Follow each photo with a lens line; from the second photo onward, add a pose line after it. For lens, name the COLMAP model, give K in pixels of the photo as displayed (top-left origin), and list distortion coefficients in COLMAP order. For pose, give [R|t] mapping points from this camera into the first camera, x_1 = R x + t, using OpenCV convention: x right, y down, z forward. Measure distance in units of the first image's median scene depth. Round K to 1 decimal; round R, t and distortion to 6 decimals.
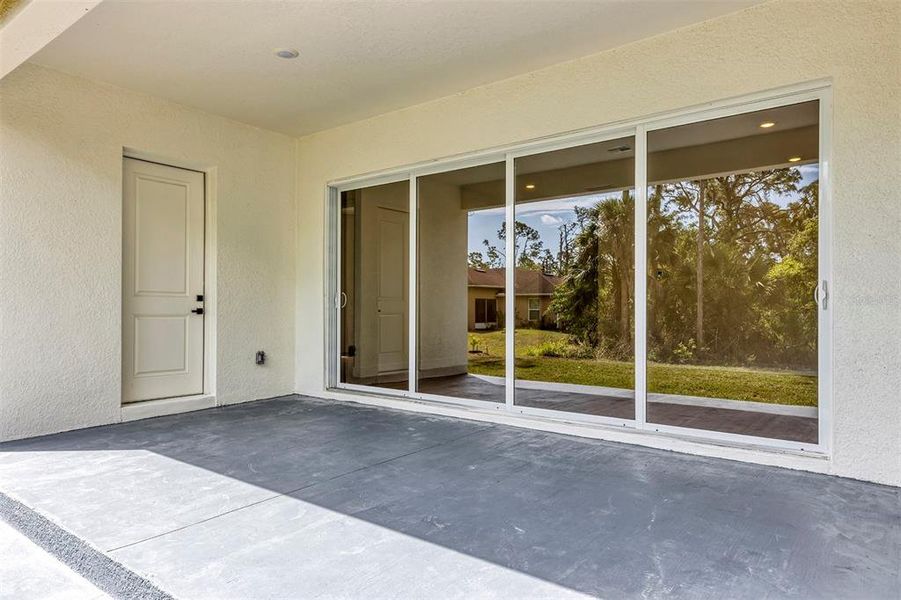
lens RADIAL K [[526.1, 0, 451.2], [0, 526.1, 307.2], [0, 0, 1]] dist [0.057671, -0.000090]
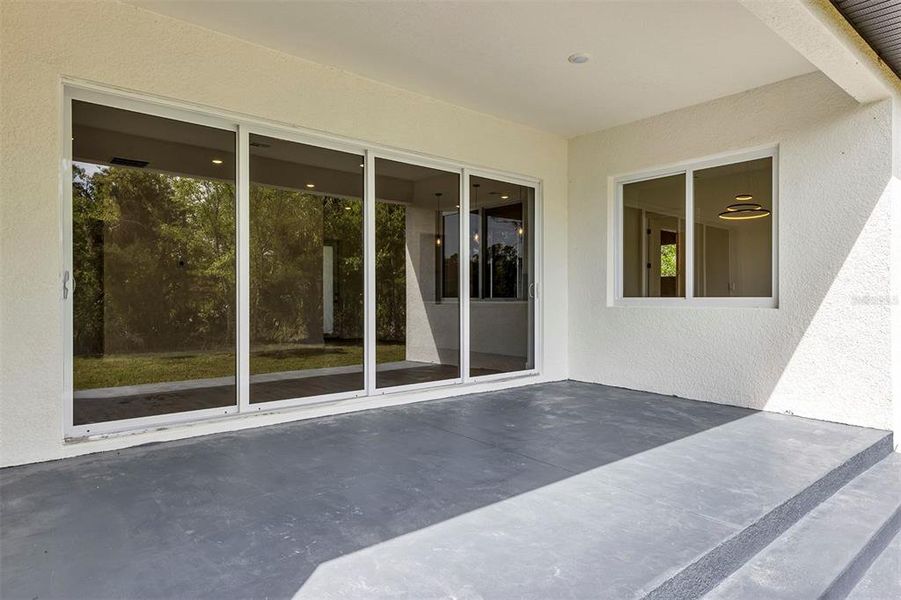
lens RADIAL K [[487.7, 0, 444.4], [0, 487.7, 299.3], [0, 0, 1]] dist [-0.002907, -0.000338]
pose [[0.297792, -0.003211, 0.954626, -0.675157], [-0.002462, 0.999988, 0.004132, 0.000199], [-0.954628, -0.003581, 0.297780, 0.497778]]
